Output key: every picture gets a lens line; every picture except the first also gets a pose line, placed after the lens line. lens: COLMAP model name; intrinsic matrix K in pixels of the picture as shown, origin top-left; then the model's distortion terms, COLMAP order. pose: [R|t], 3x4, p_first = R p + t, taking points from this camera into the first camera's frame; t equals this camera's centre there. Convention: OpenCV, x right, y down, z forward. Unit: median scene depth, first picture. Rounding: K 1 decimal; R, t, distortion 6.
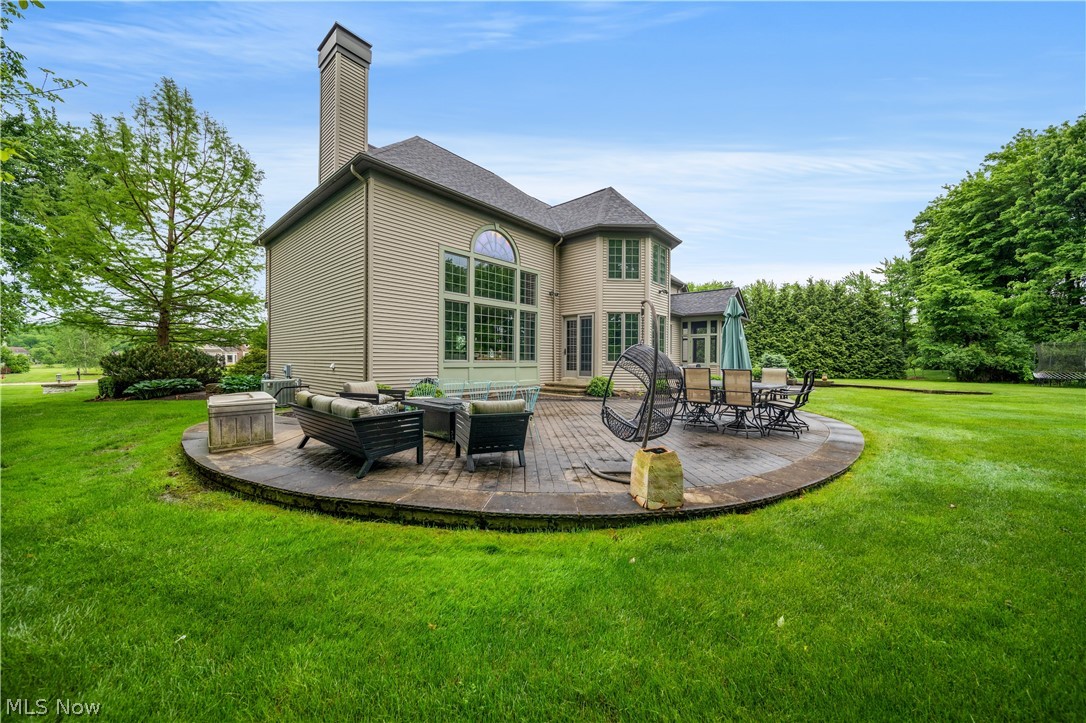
lens RADIAL K [[383.3, 0, 540.4], [0, 383.3, 361.6], [0, 0, 1]] dist [0.007743, -0.000044]
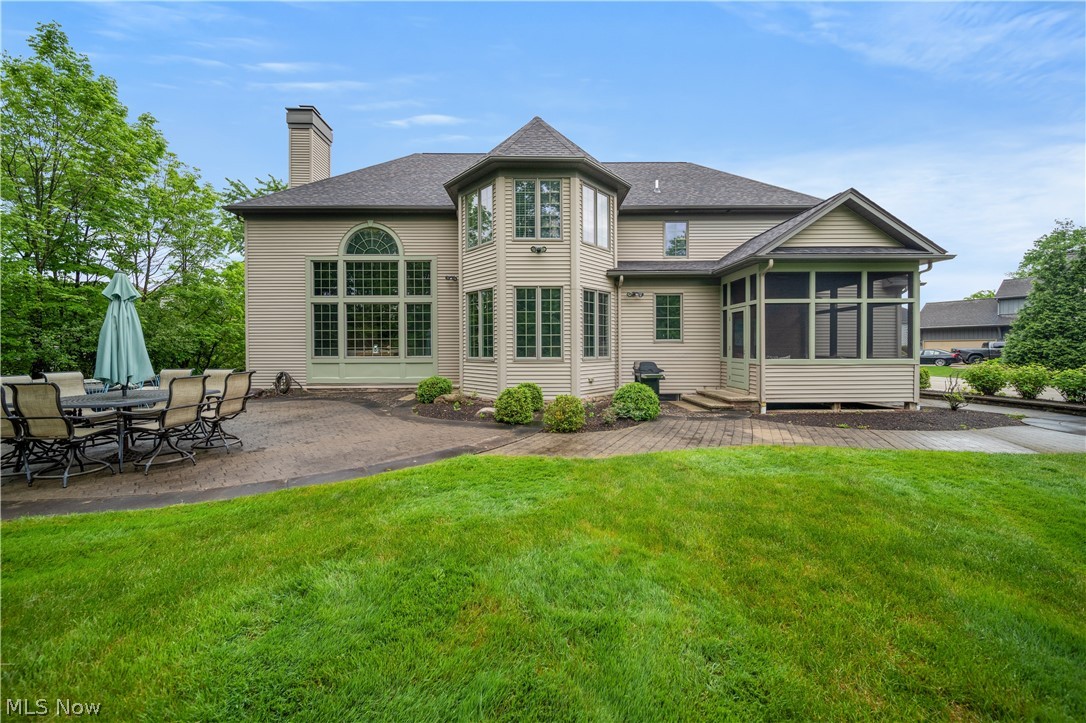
lens RADIAL K [[383.3, 0, 541.1], [0, 383.3, 355.1], [0, 0, 1]] dist [0.007743, -0.000044]
pose [[0.658019, -0.003330, -0.752994, 0.853907], [0.006352, 0.999979, 0.001129, -0.004324], [0.752974, -0.005526, 0.658027, 0.612293]]
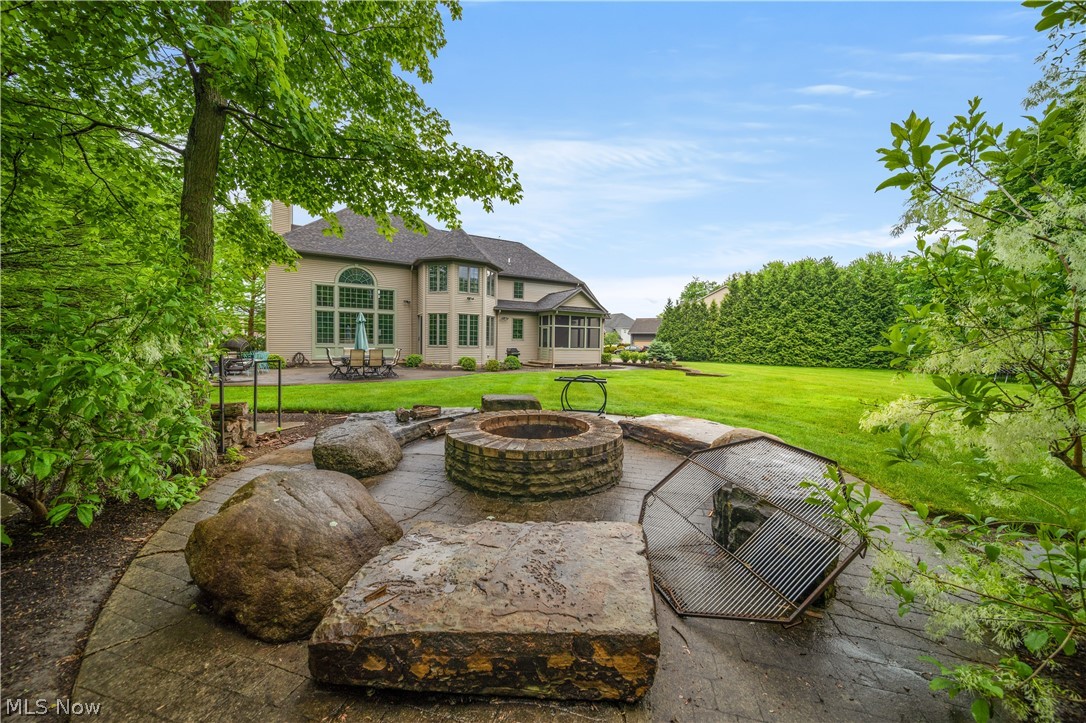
lens RADIAL K [[383.3, 0, 544.7], [0, 383.3, 356.3], [0, 0, 1]] dist [0.007743, -0.000044]
pose [[0.939749, 0.015635, -0.341507, 1.160211], [-0.009034, 0.999741, 0.020911, 0.008719], [0.341745, -0.016566, 0.939647, -0.306875]]
